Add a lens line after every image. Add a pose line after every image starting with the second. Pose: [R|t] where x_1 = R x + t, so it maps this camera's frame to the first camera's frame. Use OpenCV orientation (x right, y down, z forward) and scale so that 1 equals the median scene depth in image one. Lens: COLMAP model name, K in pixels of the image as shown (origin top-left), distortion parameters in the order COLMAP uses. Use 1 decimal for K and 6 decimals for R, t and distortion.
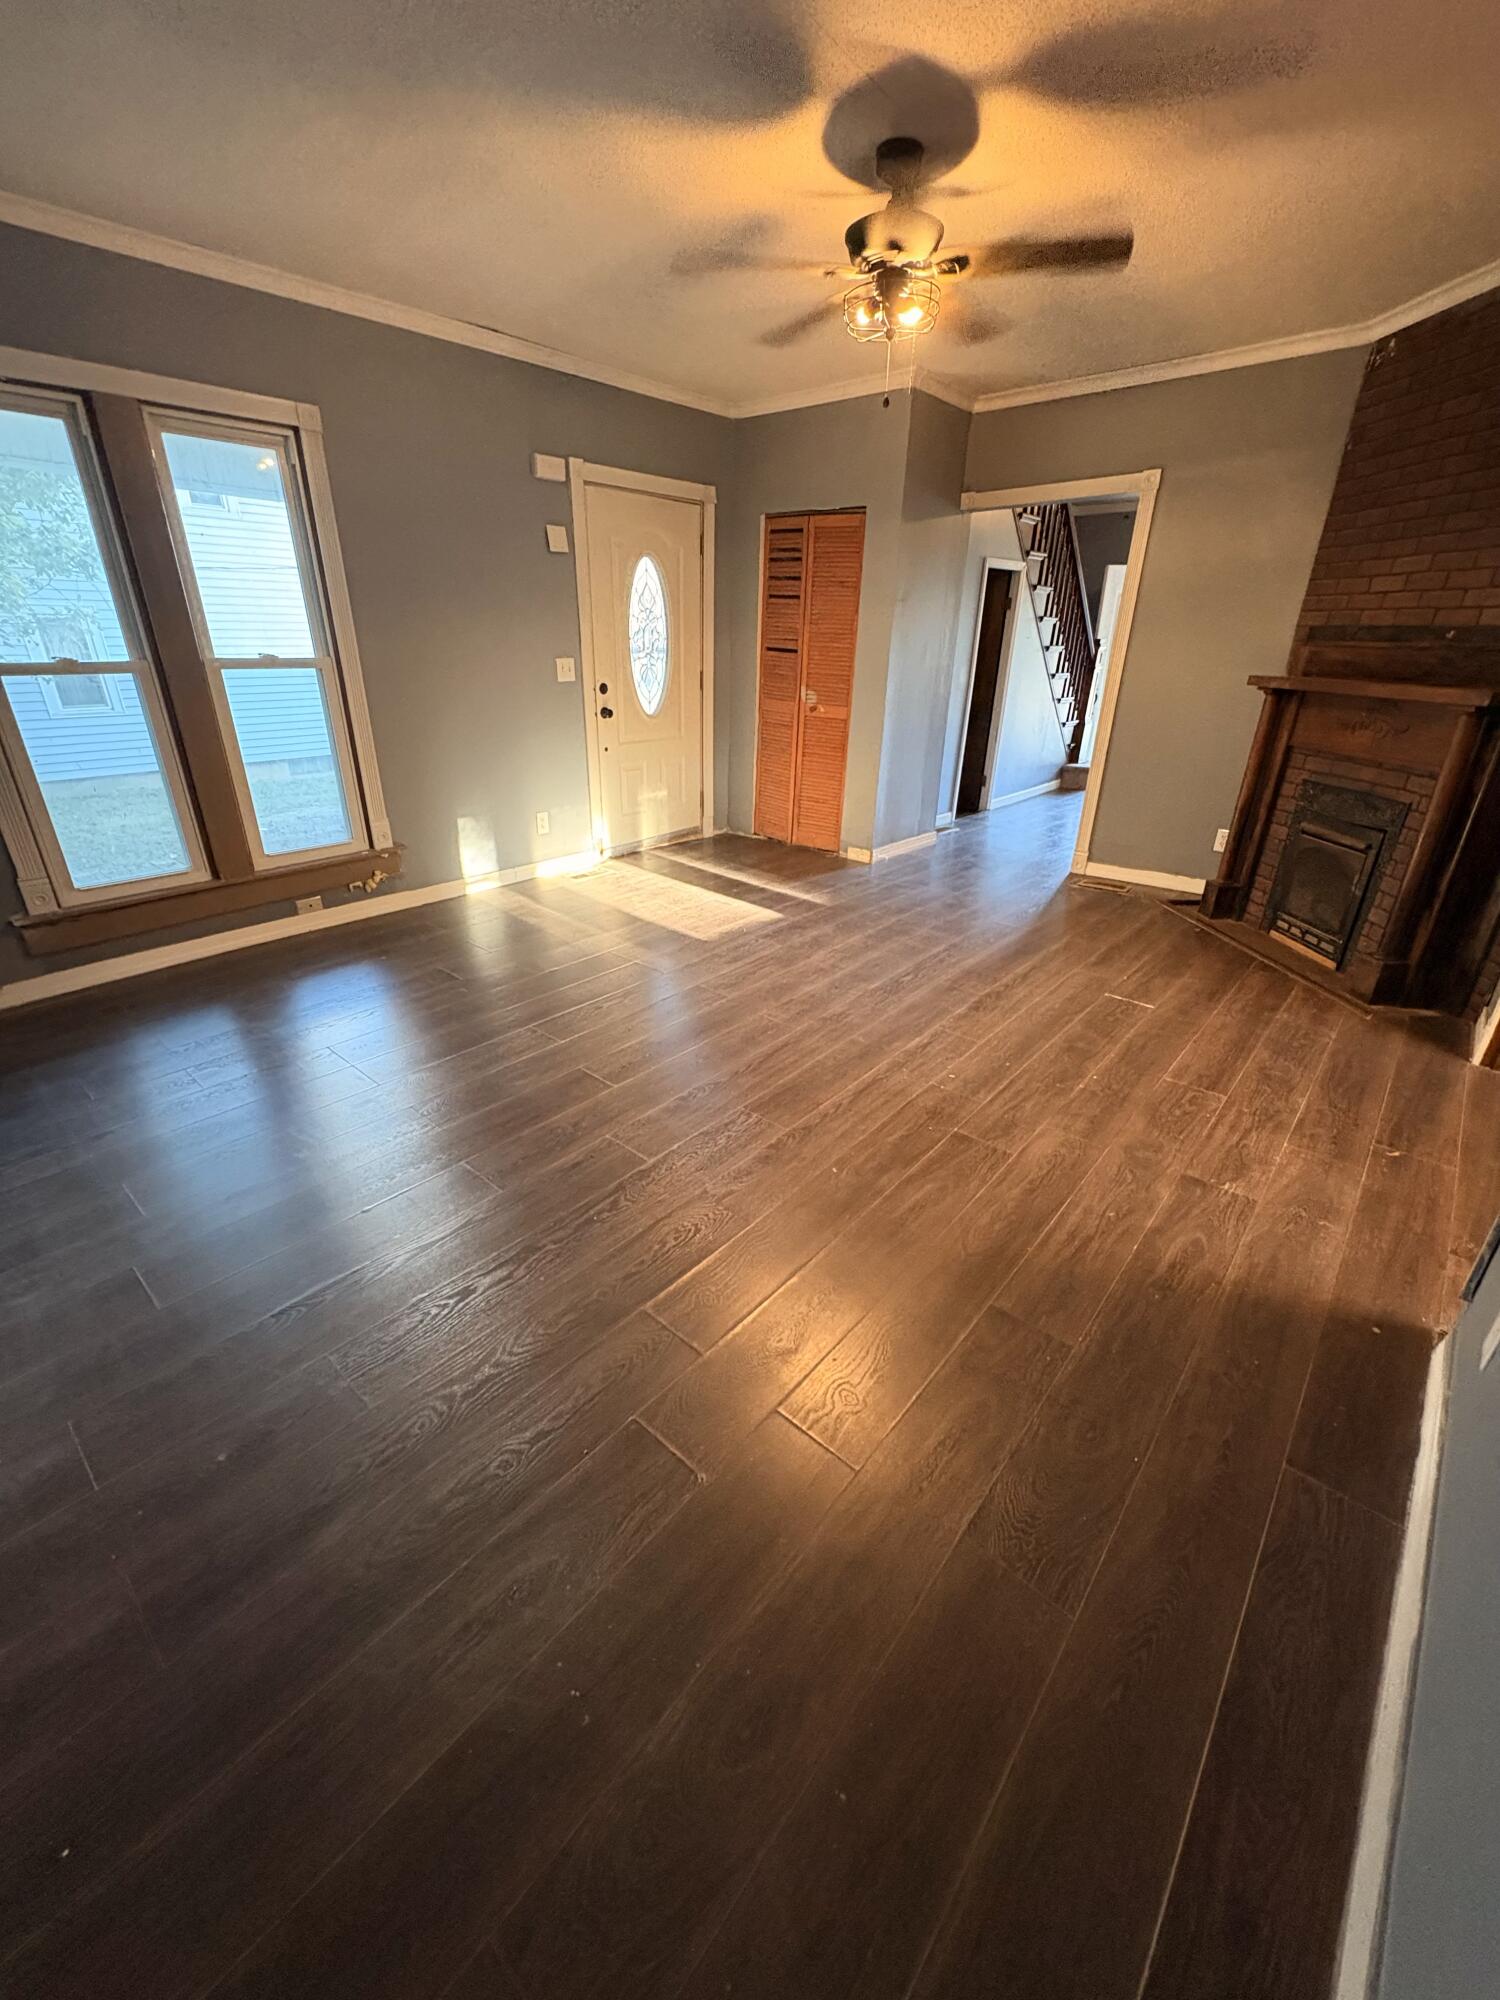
lens RADIAL K [[798.9, 0, 752.5], [0, 798.9, 997.3], [0, 0, 1]] dist [-0.000420, -0.000080]
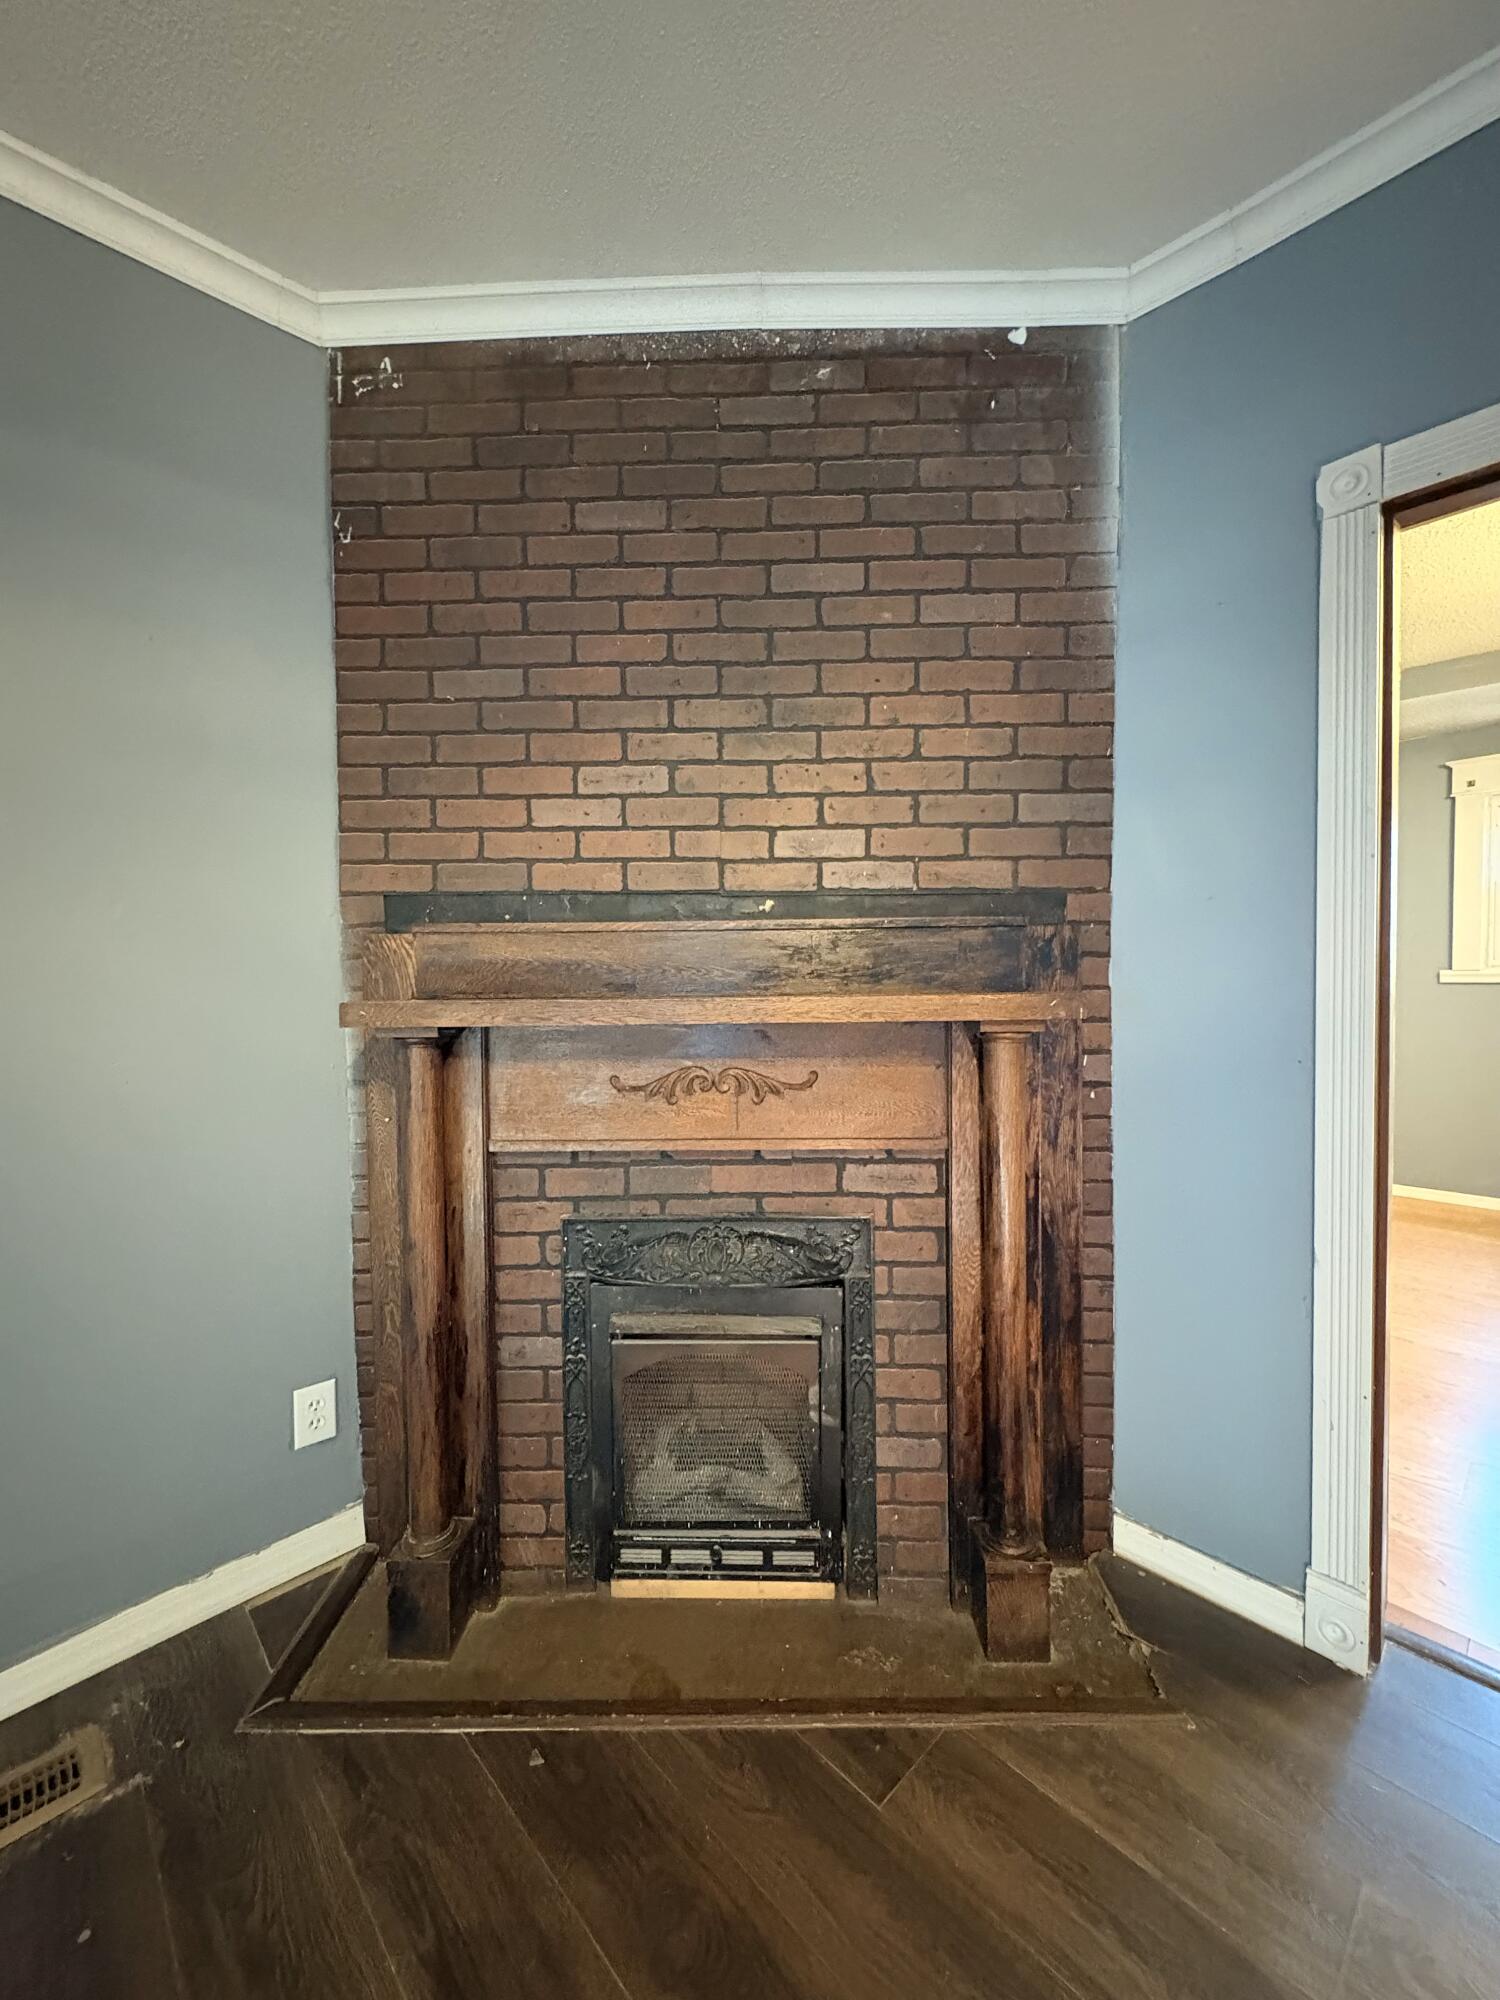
lens RADIAL K [[798.9, 0, 743.0], [0, 798.9, 995.1], [0, 0, 1]] dist [-0.000420, -0.000080]
pose [[0.089918, -0.044205, 0.994968, 0.289758], [0.420911, 0.907099, 0.002262, -0.344866], [-0.902634, 0.418590, 0.100171, 0.831279]]
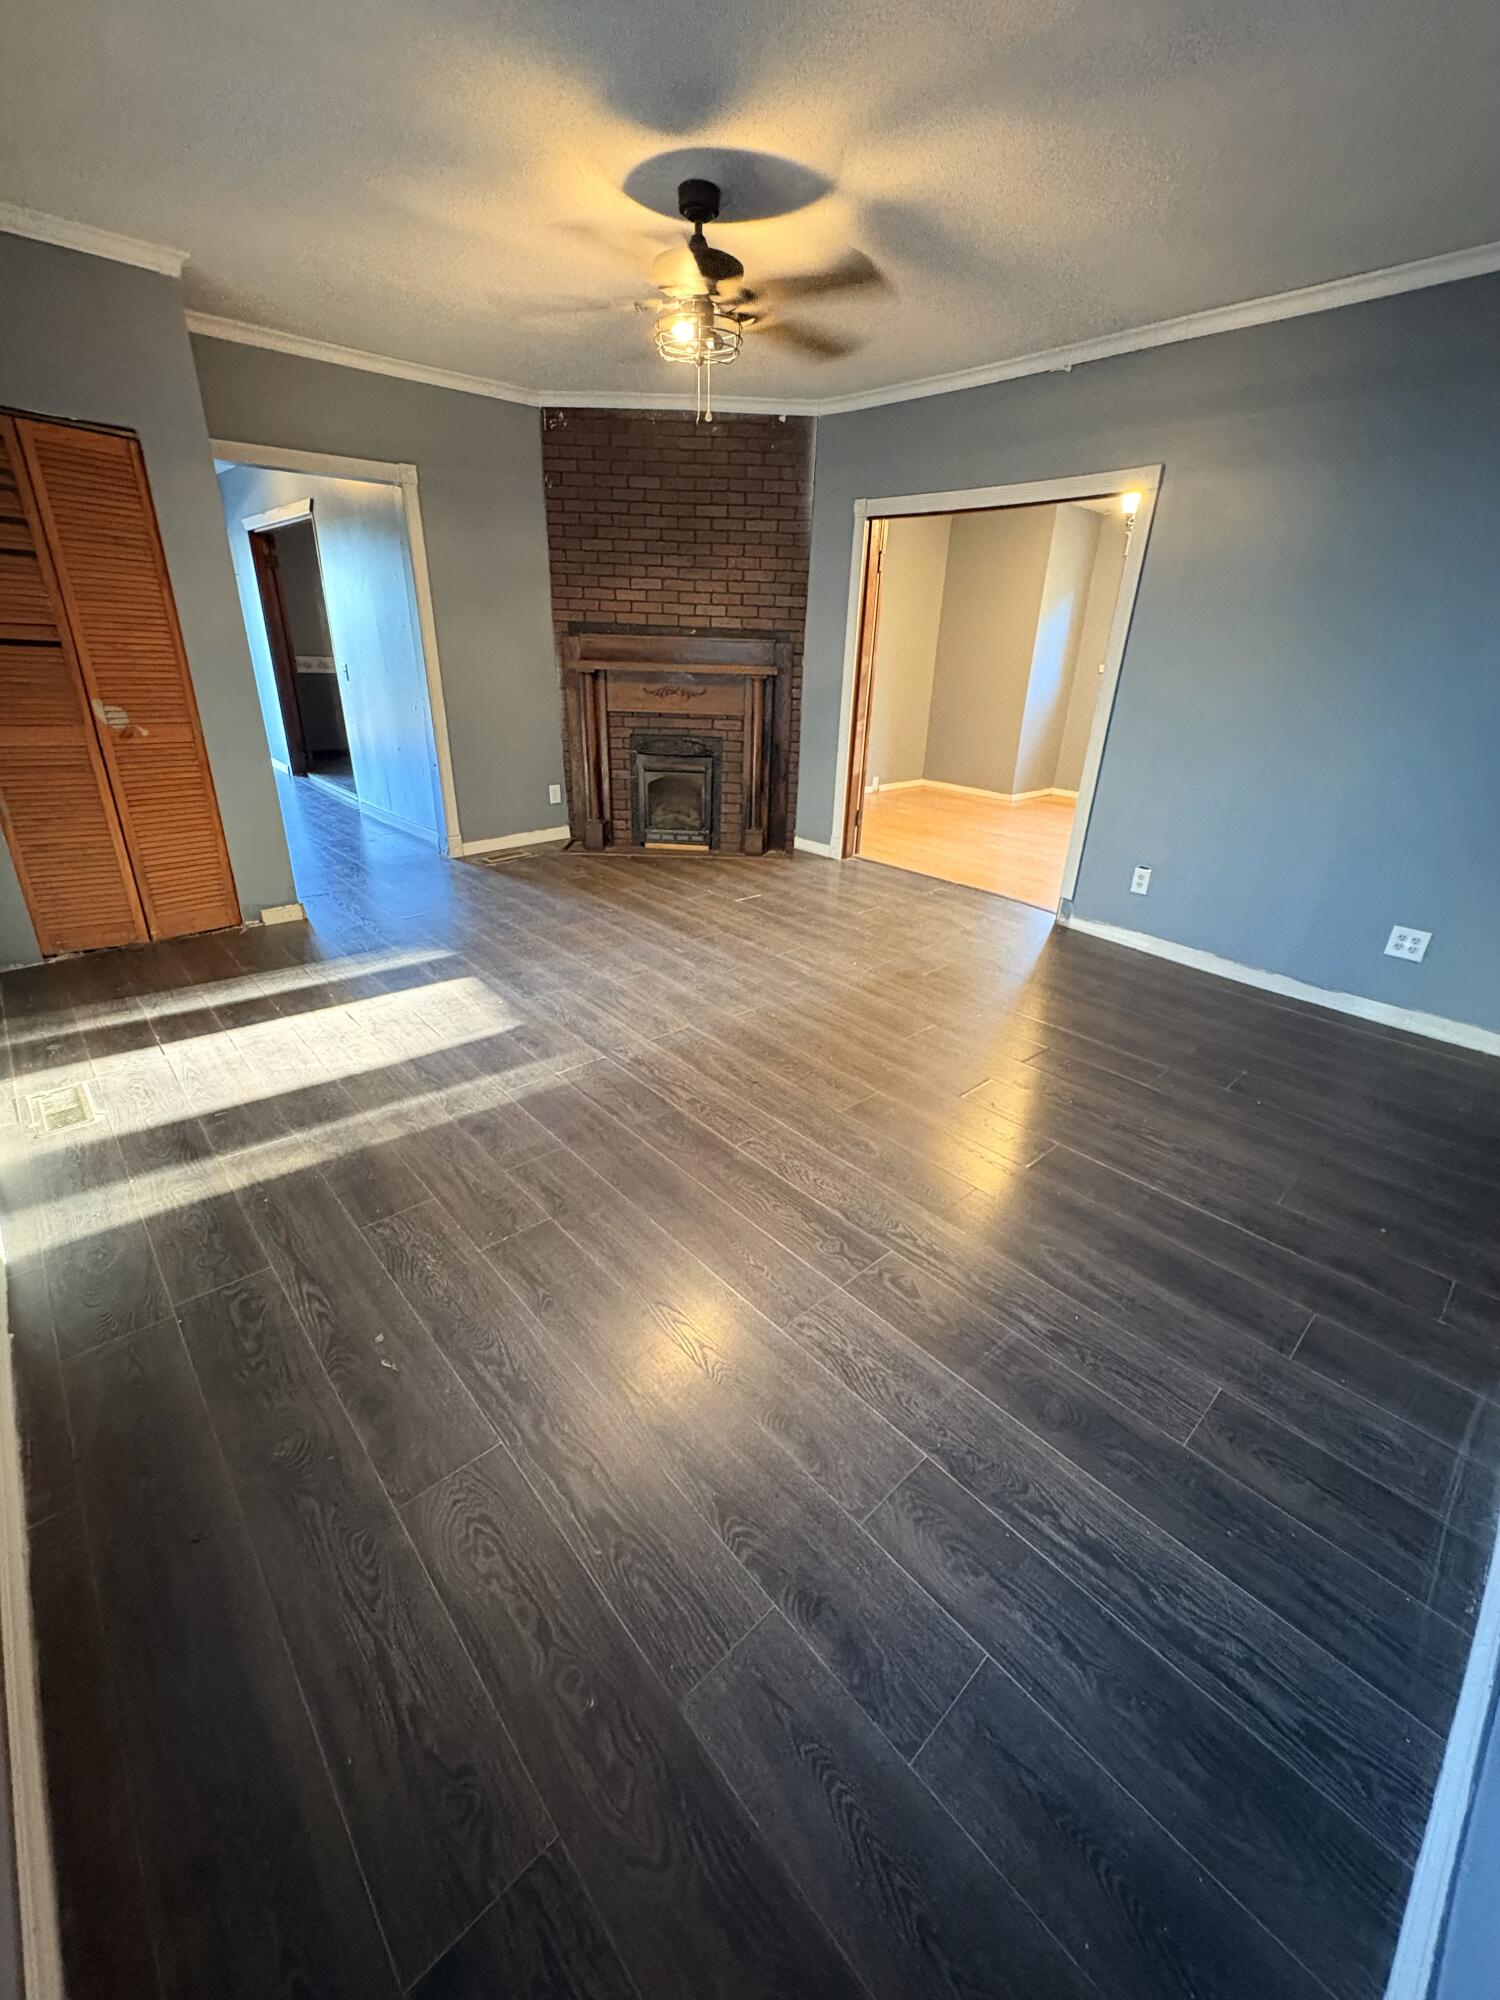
lens RADIAL K [[798.9, 0, 752.9], [0, 798.9, 996.9], [0, 0, 1]] dist [-0.000420, -0.000080]
pose [[0.109461, -0.416952, 0.902313, -0.744729], [0.382265, 0.855613, 0.348999, -0.287274], [-0.917547, 0.306721, 0.253043, 0.595407]]
